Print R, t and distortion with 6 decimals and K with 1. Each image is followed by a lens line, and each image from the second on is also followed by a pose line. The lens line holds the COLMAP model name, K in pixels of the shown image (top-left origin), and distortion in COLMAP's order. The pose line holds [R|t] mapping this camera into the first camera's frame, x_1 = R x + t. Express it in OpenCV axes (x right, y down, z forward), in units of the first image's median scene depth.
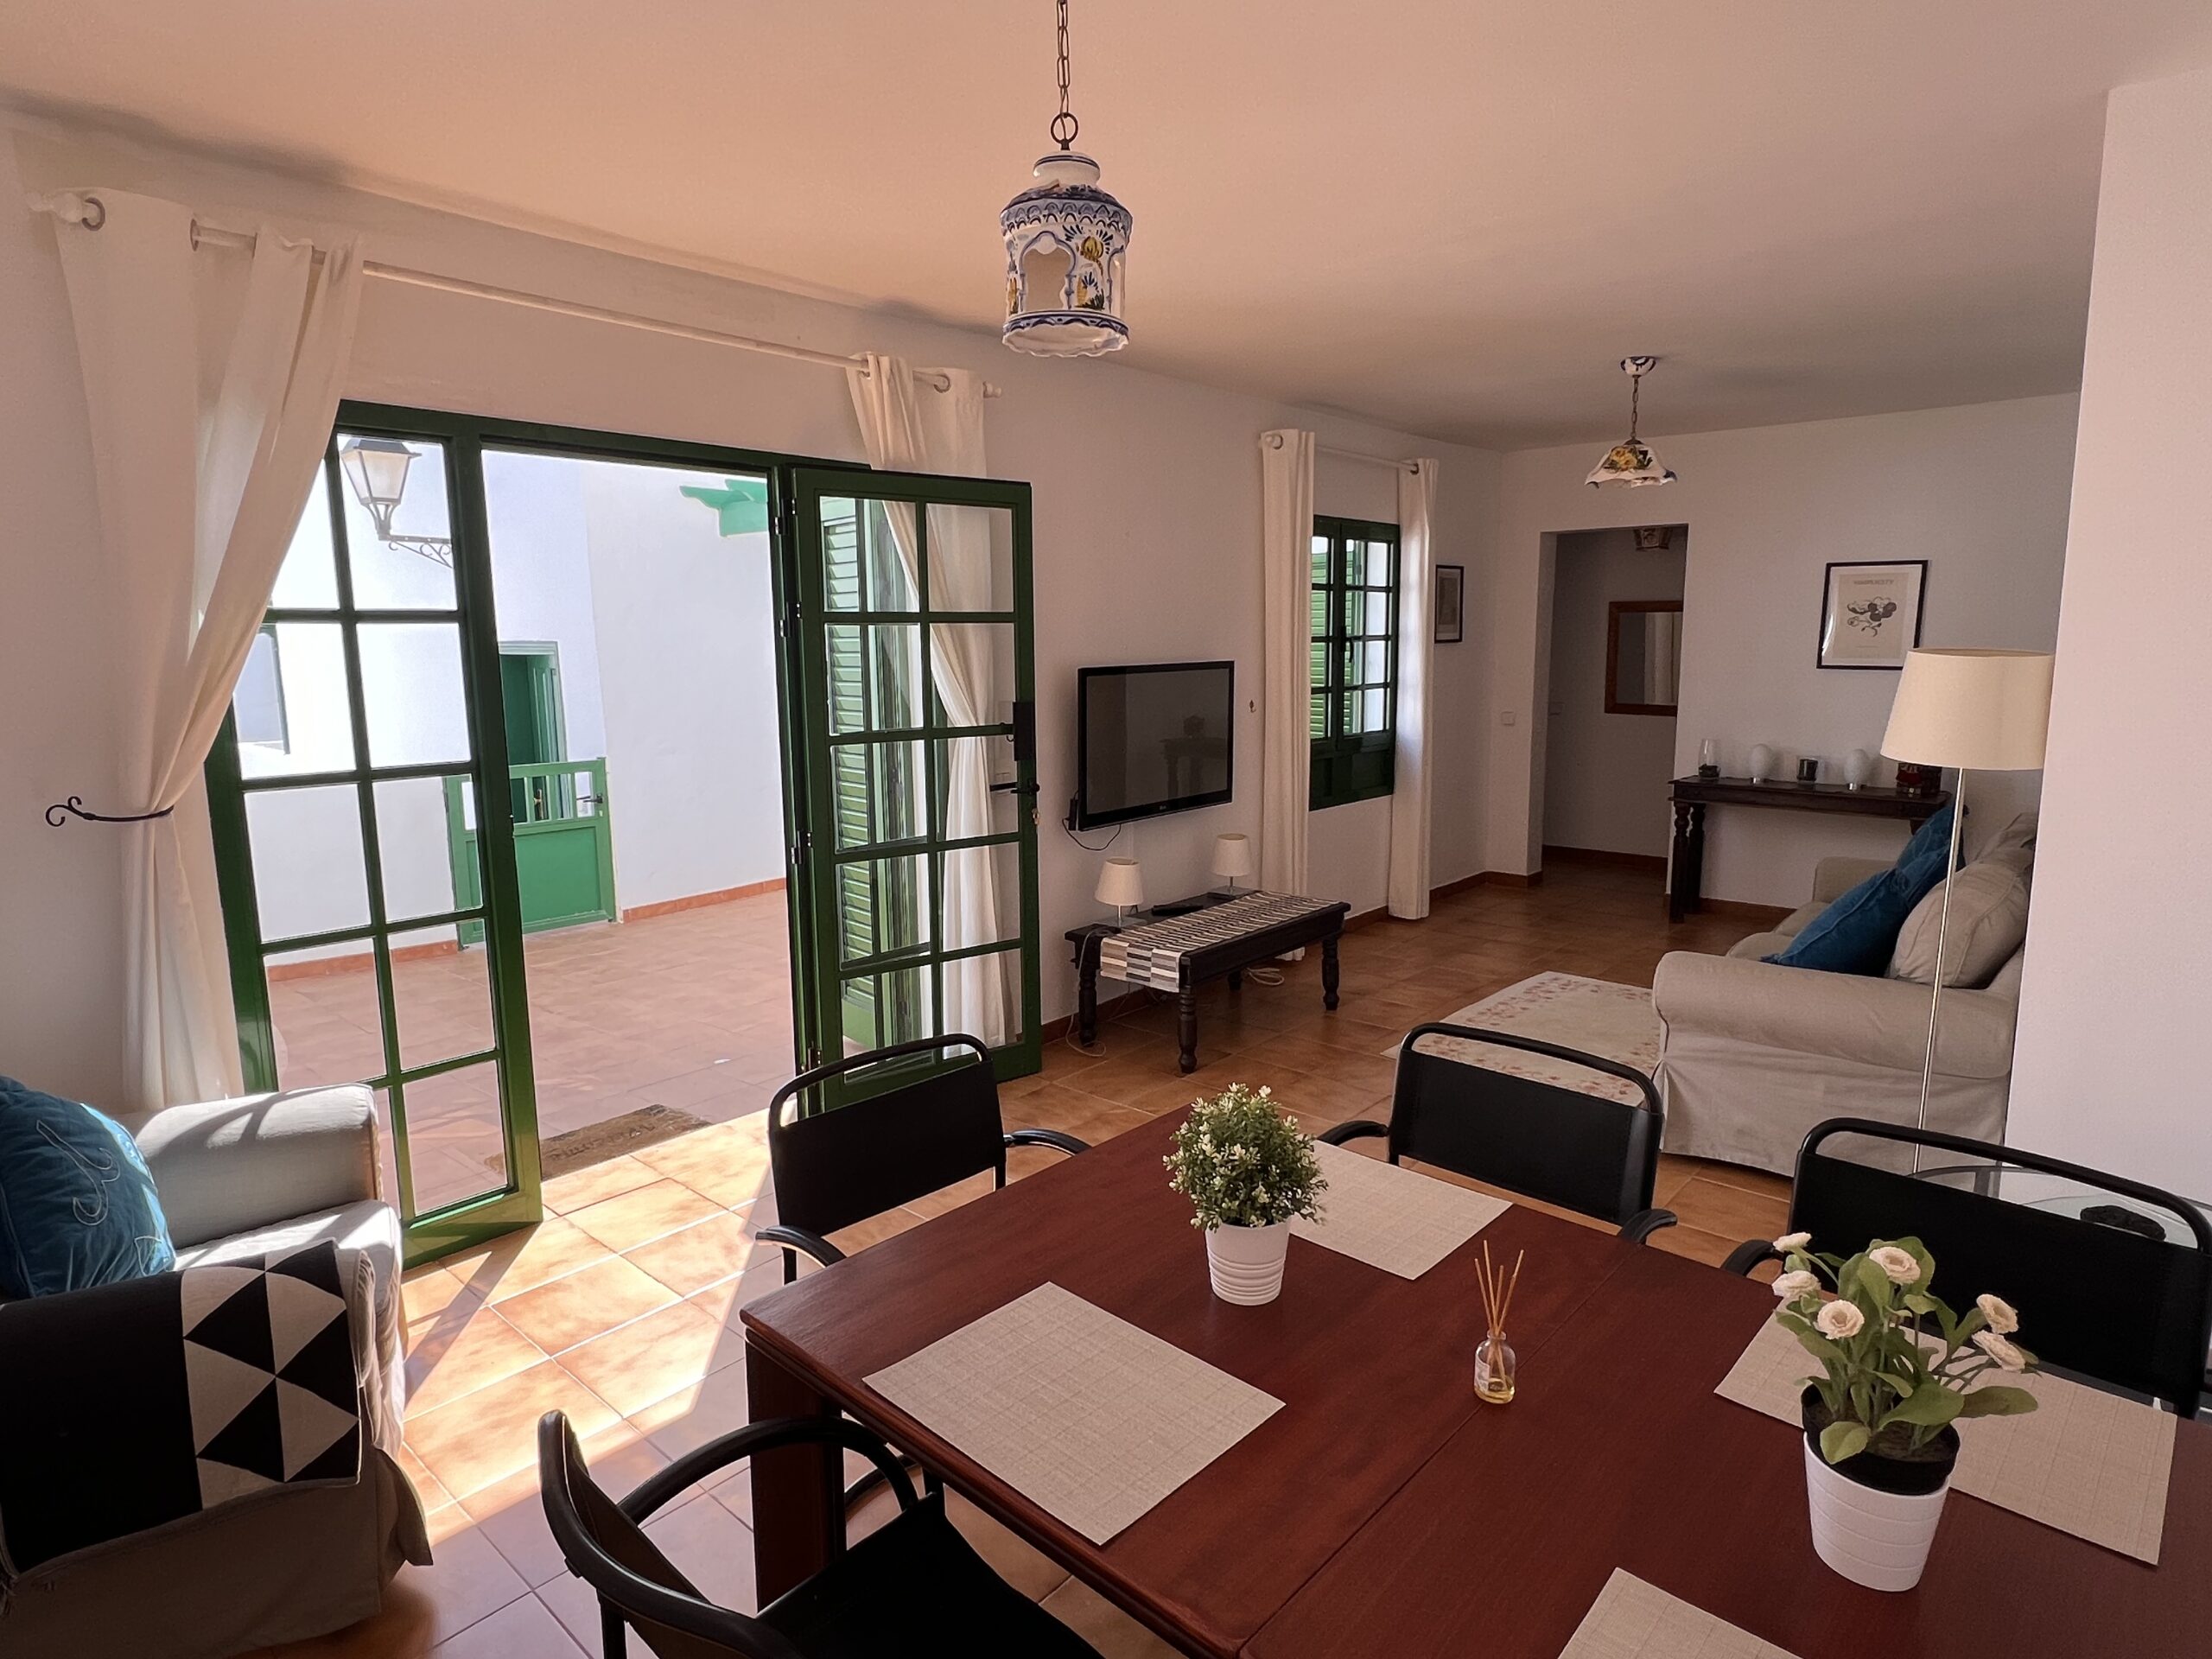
lens RADIAL K [[1221.3, 0, 1094.2], [0, 1221.3, 828.9], [0, 0, 1]] dist [-0.006451, -0.001611]
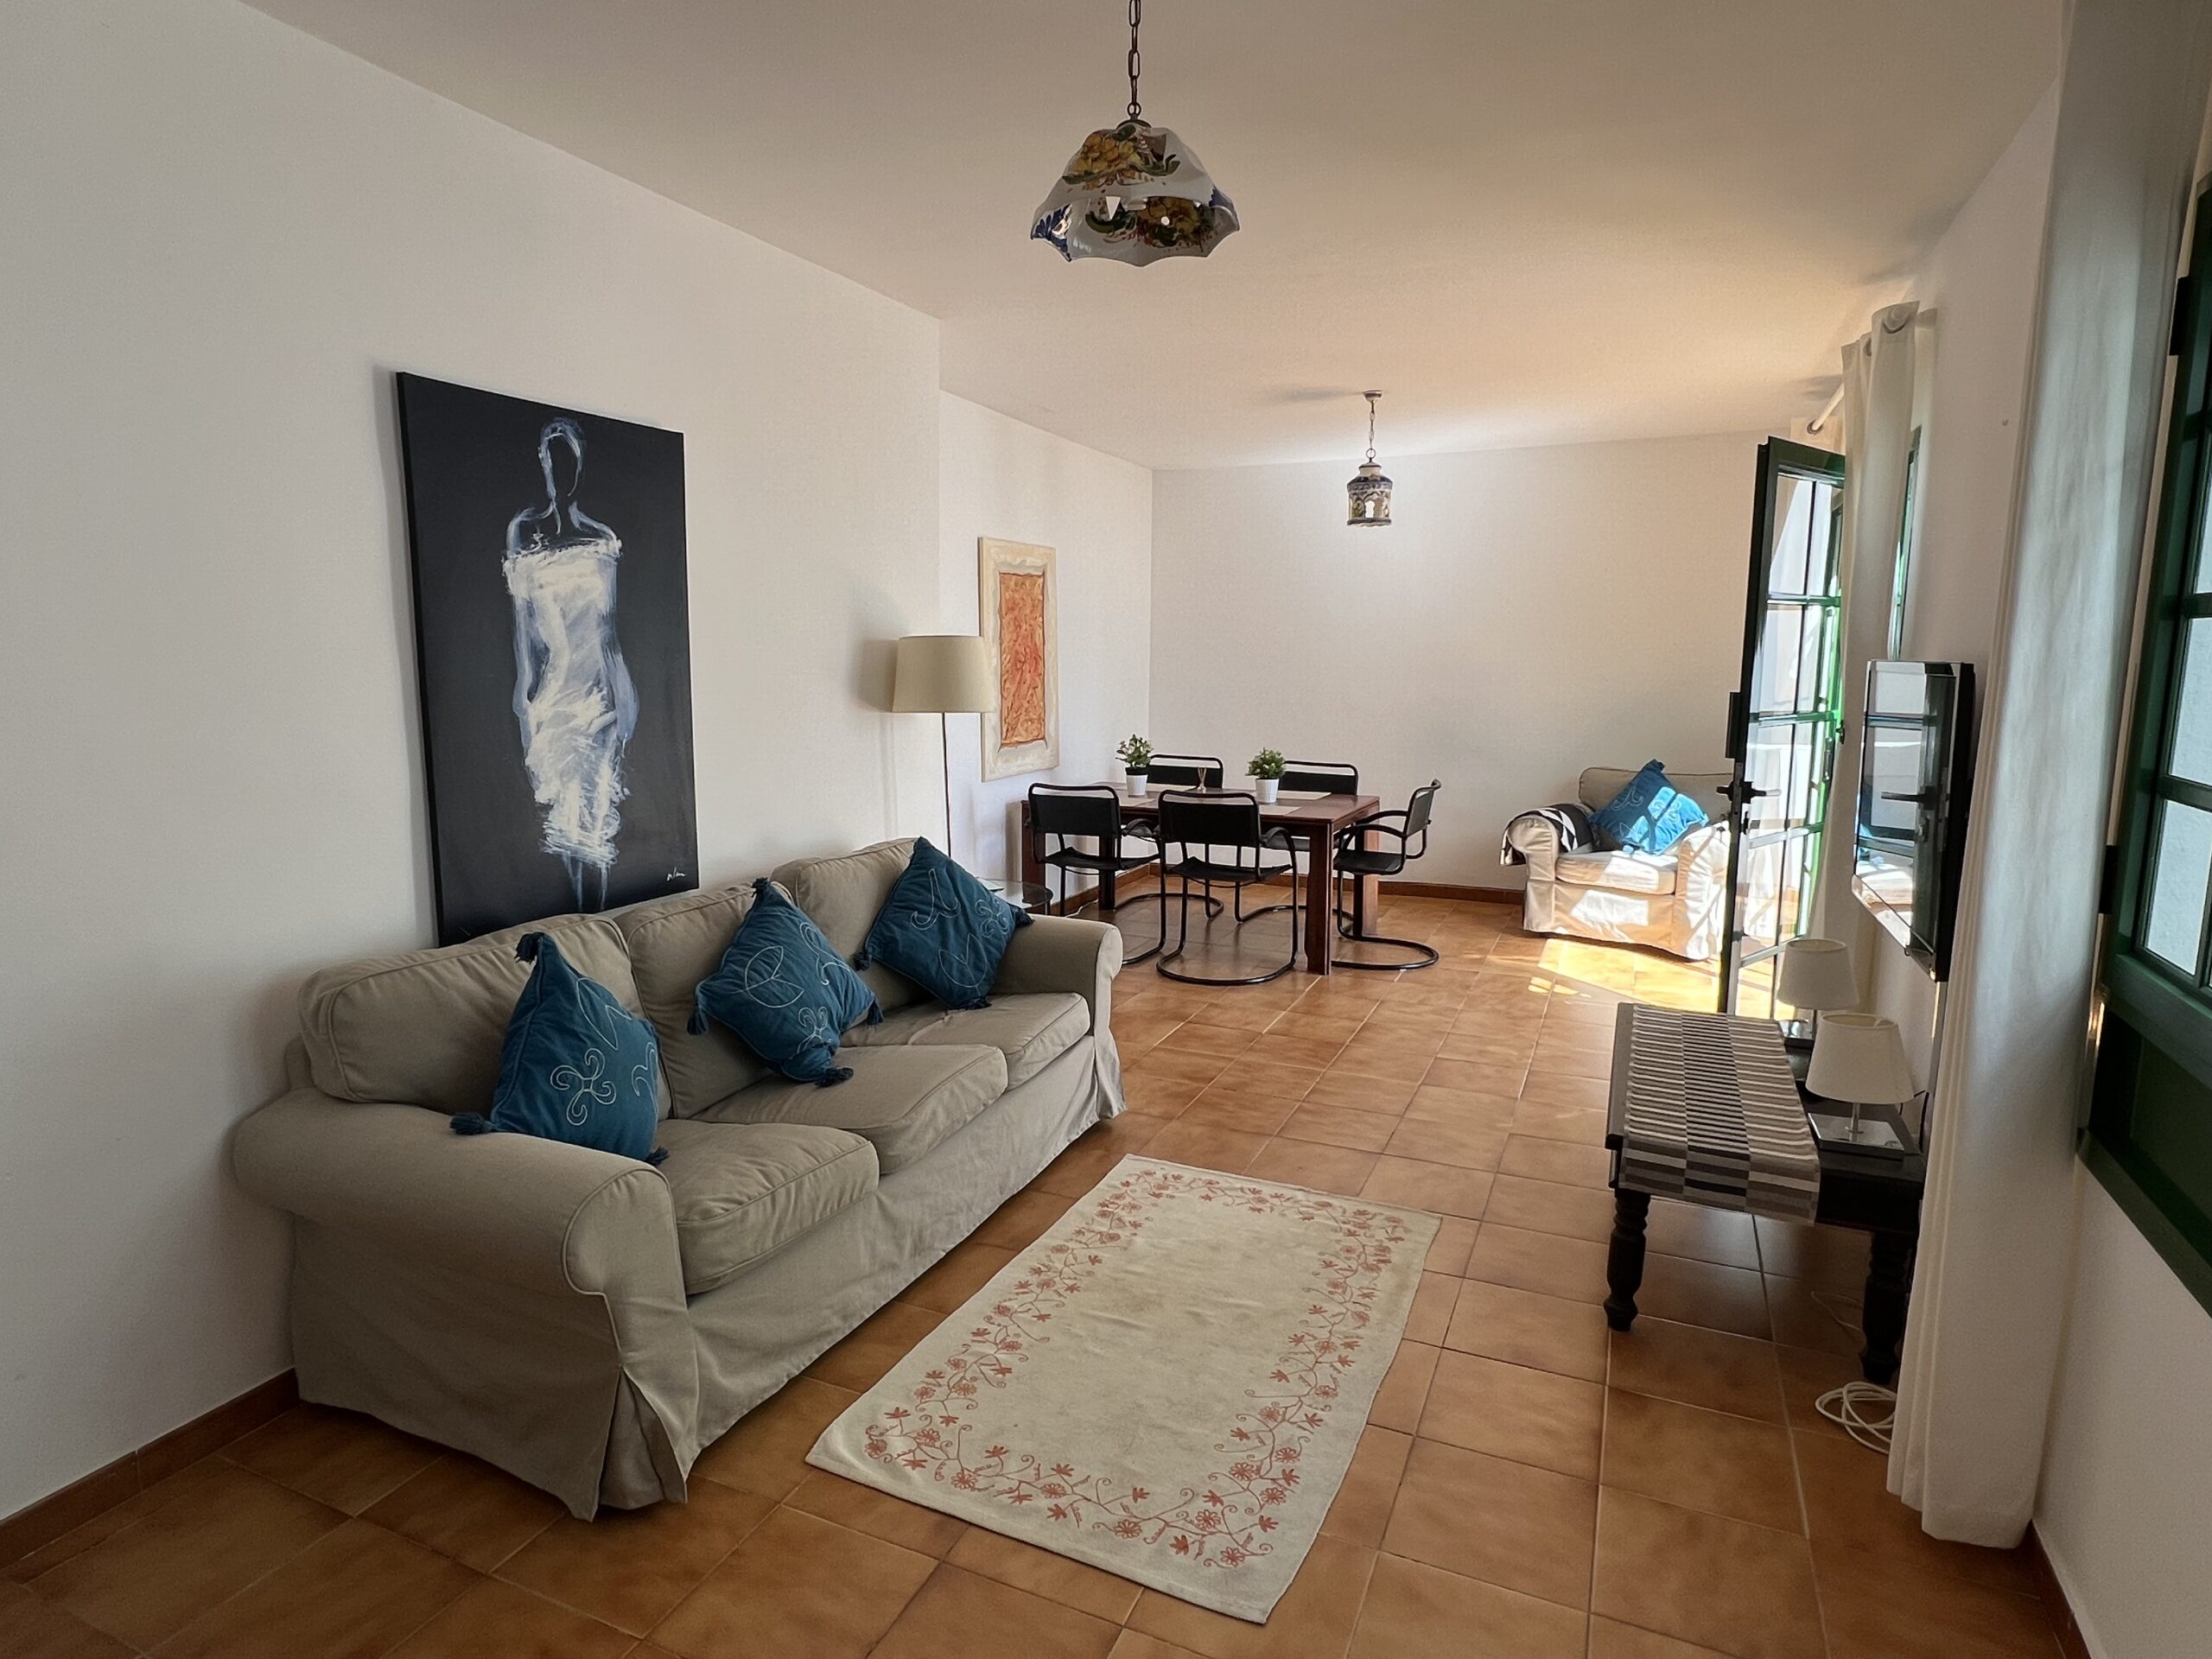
lens RADIAL K [[1221.3, 0, 1108.7], [0, 1221.3, 835.4], [0, 0, 1]] dist [-0.006451, -0.001611]
pose [[-0.948076, 0.067575, -0.310781, 0.546964], [-0.030260, 0.953568, 0.299653, -0.205098], [0.316600, 0.293499, -0.902010, 1.333243]]
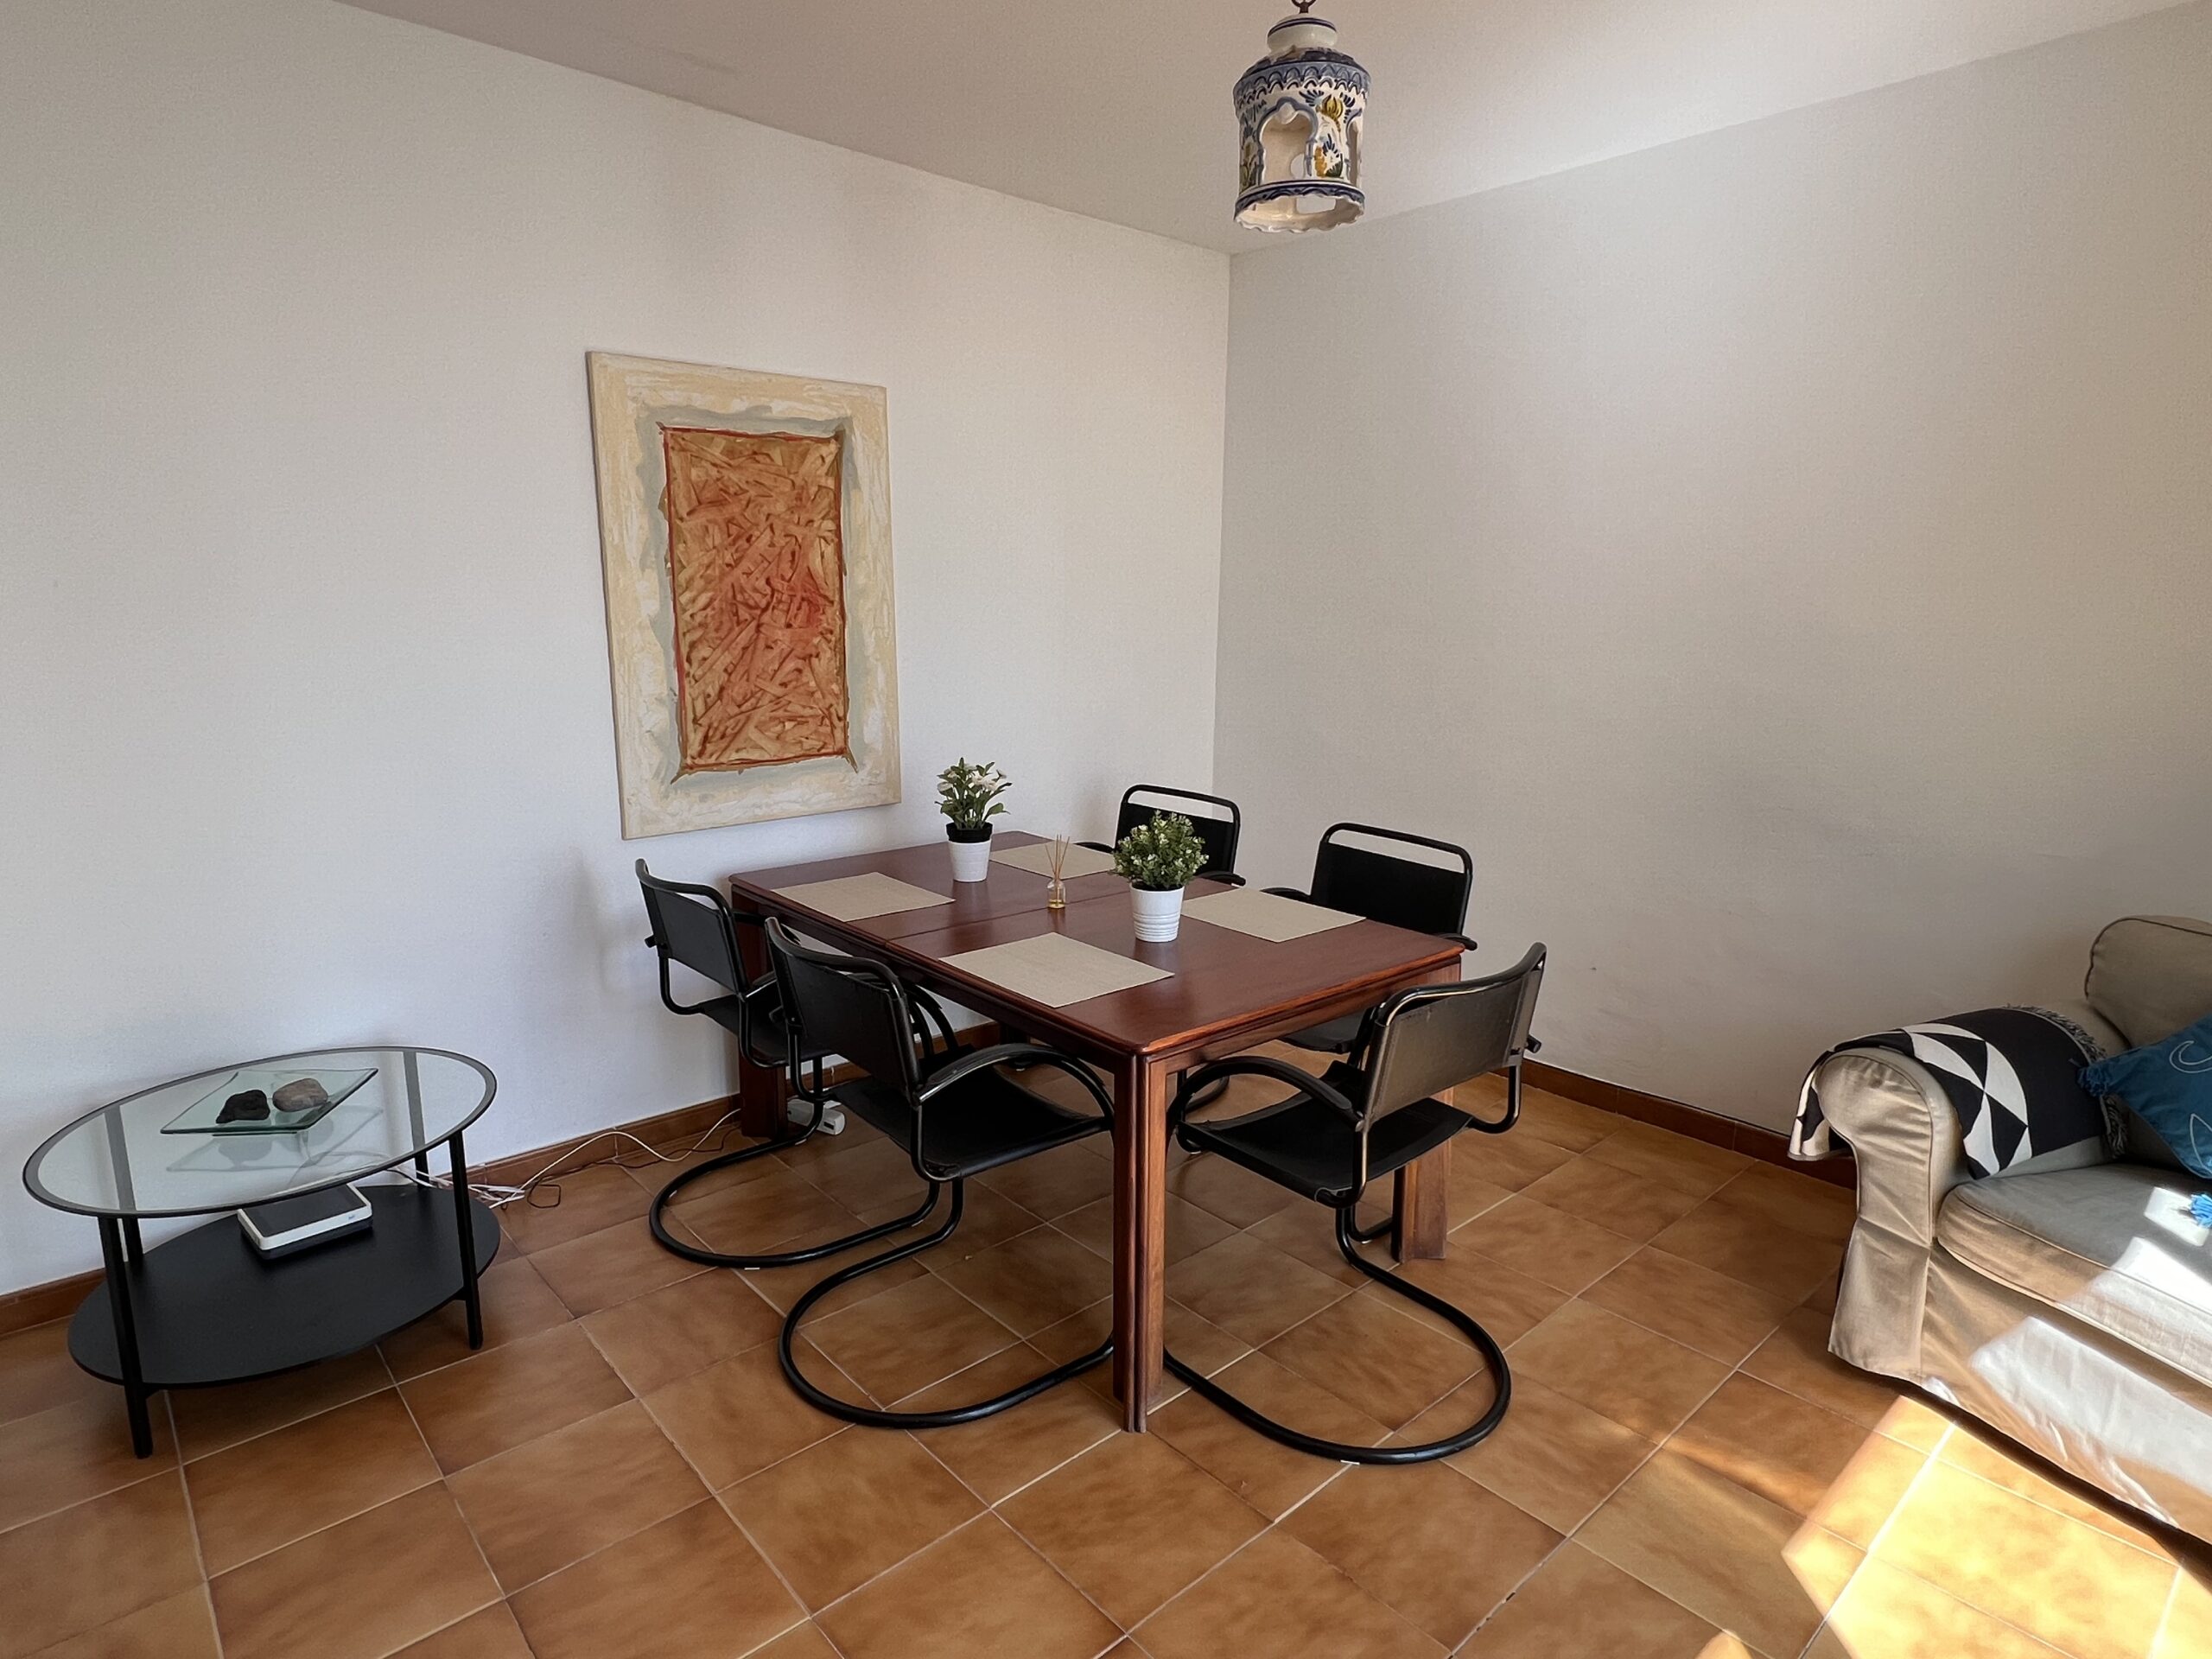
lens RADIAL K [[1221.3, 0, 1090.4], [0, 1221.3, 841.4], [0, 0, 1]] dist [-0.006451, -0.001611]
pose [[-0.994753, -0.005697, 0.102149, 0.003938], [0.029939, 0.938533, 0.343889, -0.100659], [-0.097830, 0.345143, -0.933438, 0.769853]]
